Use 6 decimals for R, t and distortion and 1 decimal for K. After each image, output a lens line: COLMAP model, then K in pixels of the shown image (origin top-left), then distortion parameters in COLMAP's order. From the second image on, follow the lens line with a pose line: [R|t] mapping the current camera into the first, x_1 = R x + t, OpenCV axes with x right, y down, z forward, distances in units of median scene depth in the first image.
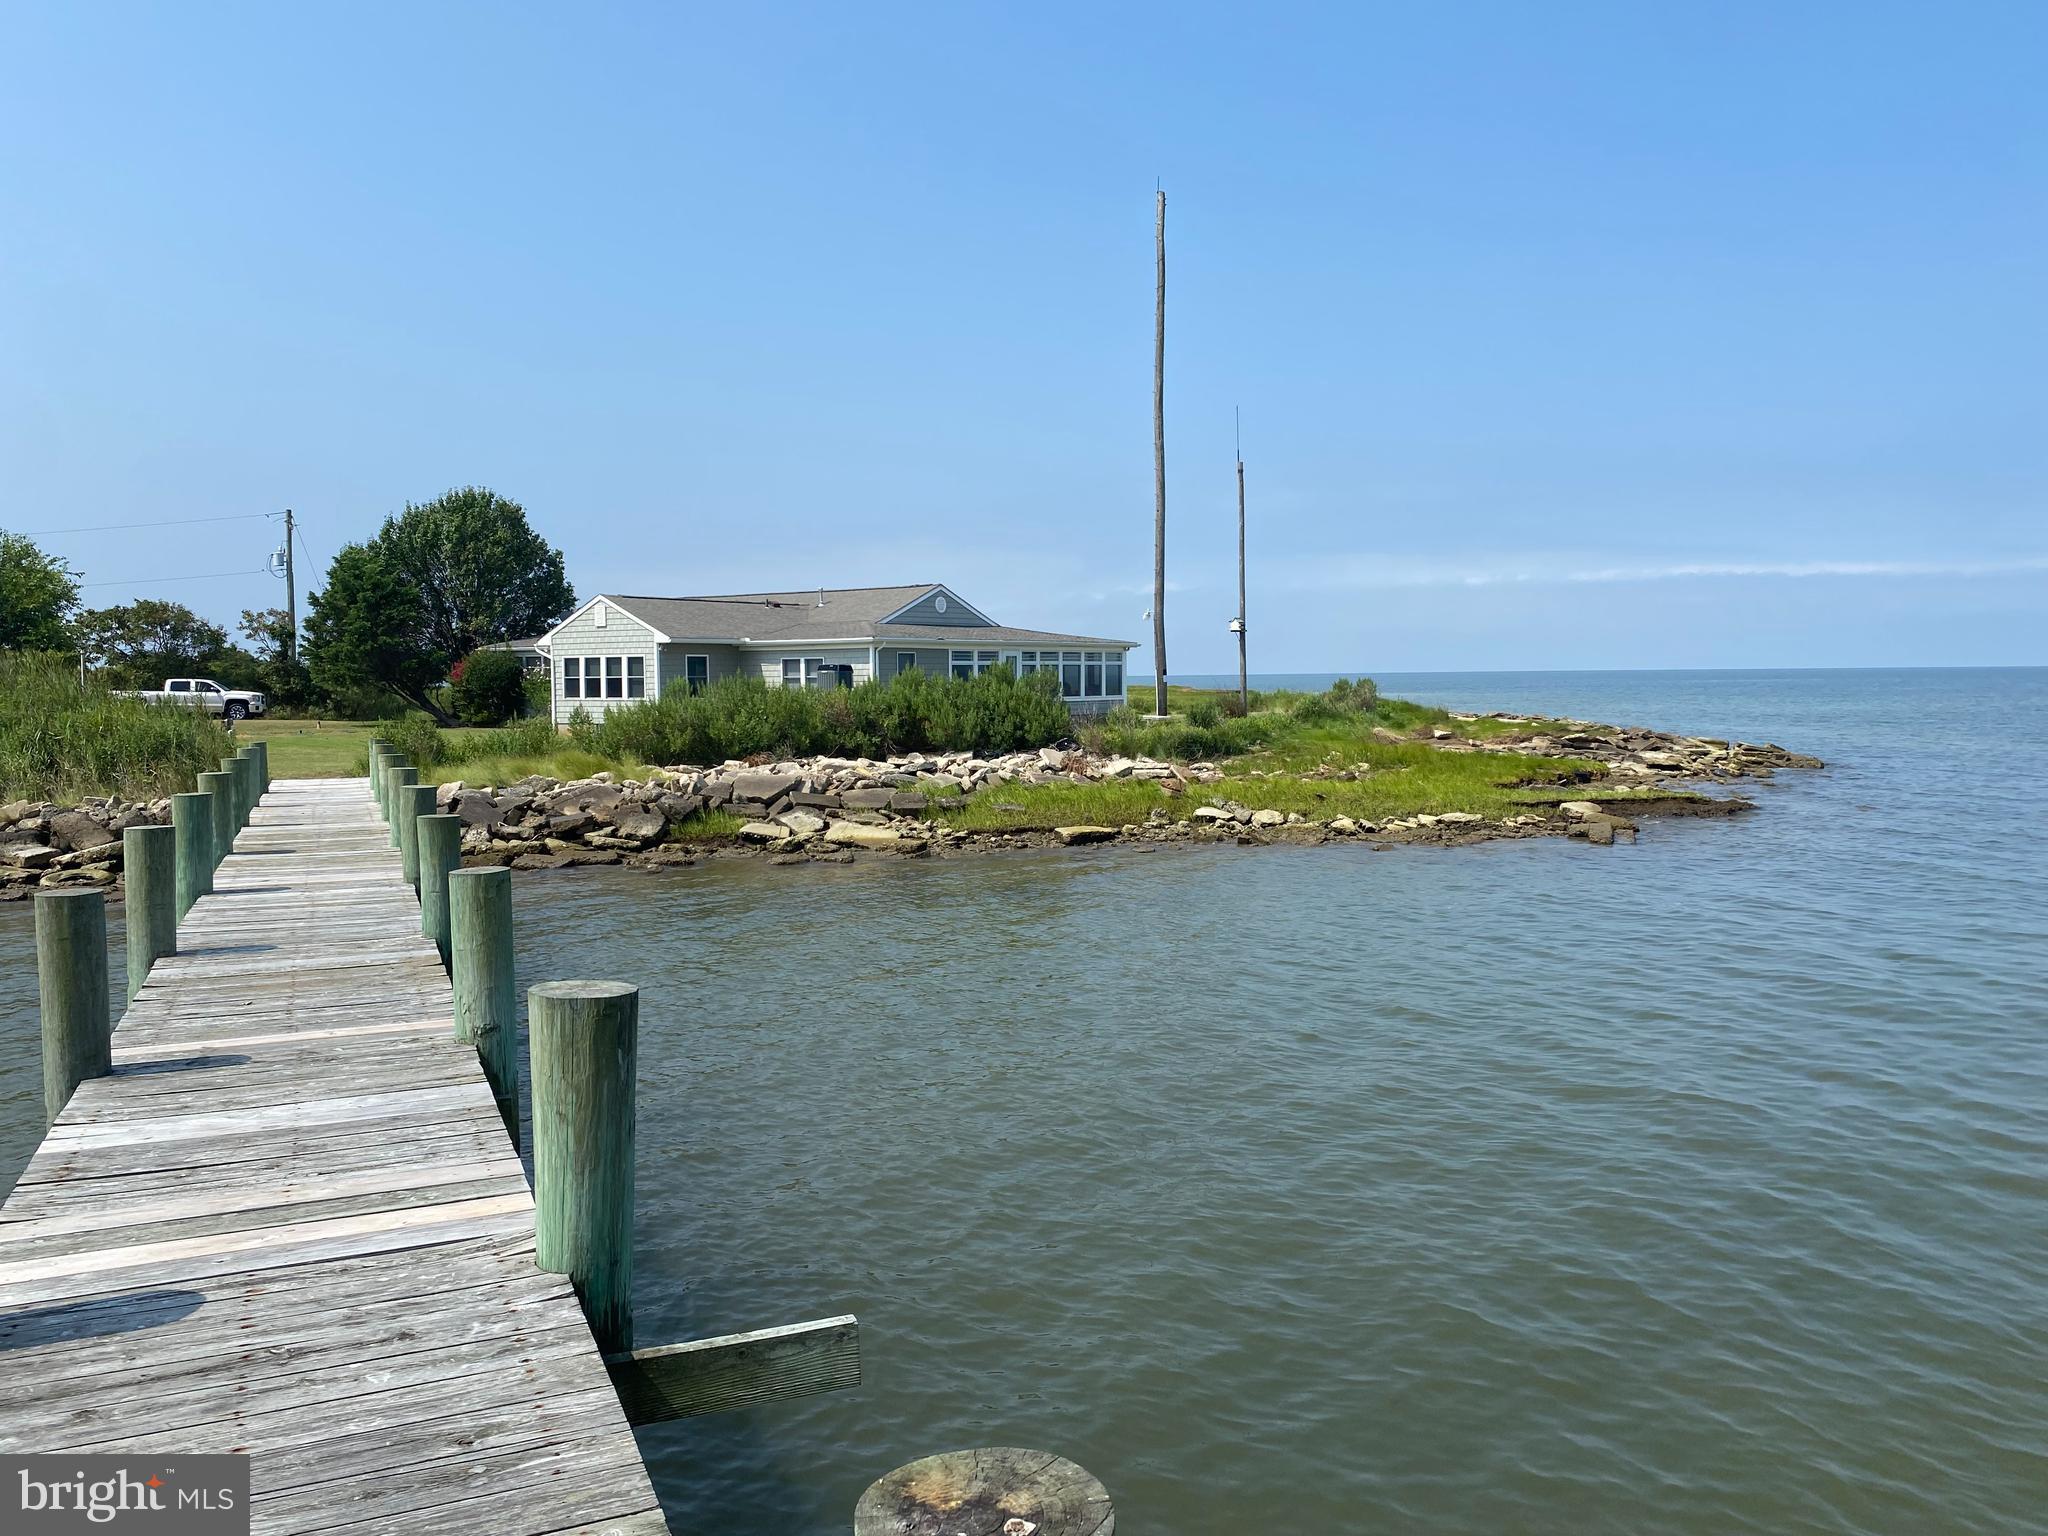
lens RADIAL K [[1563.9, 0, 1028.0], [0, 1563.9, 767.0], [0, 0, 1]] dist [0.005707, 0.002440]
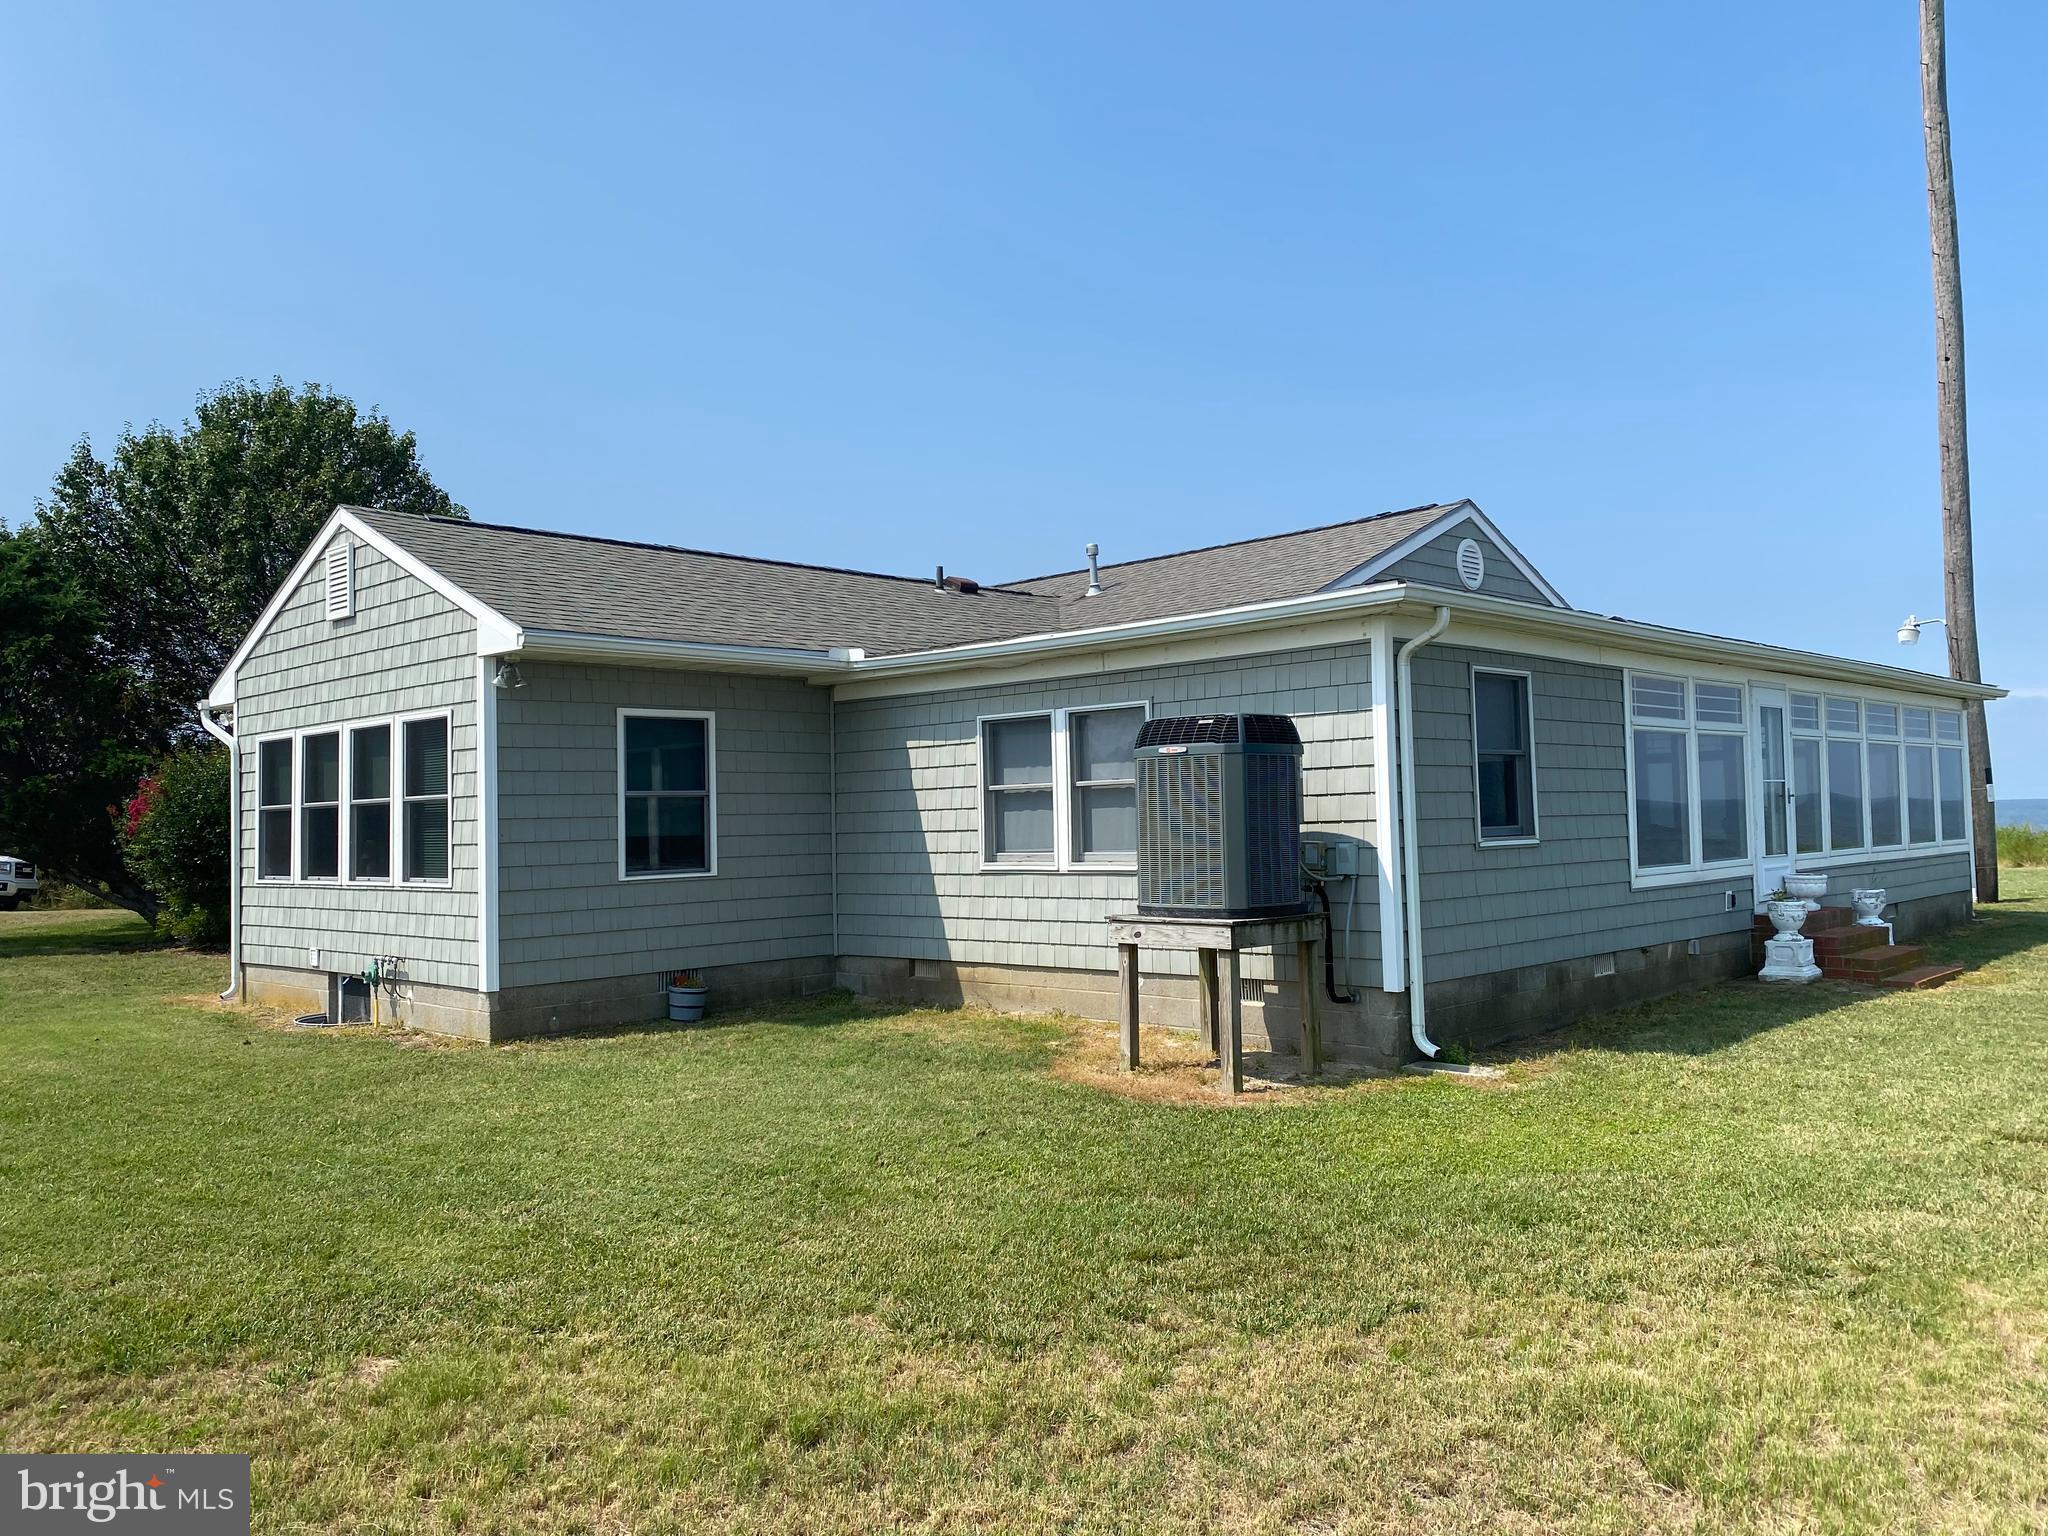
lens RADIAL K [[1563.9, 0, 1023.7], [0, 1563.9, 764.4], [0, 0, 1]] dist [0.005707, 0.002440]
pose [[0.990371, -0.020954, -0.136846, -0.114411], [0.008000, 0.995489, -0.094539, -0.036742], [0.138210, 0.092534, 0.986071, 0.743490]]
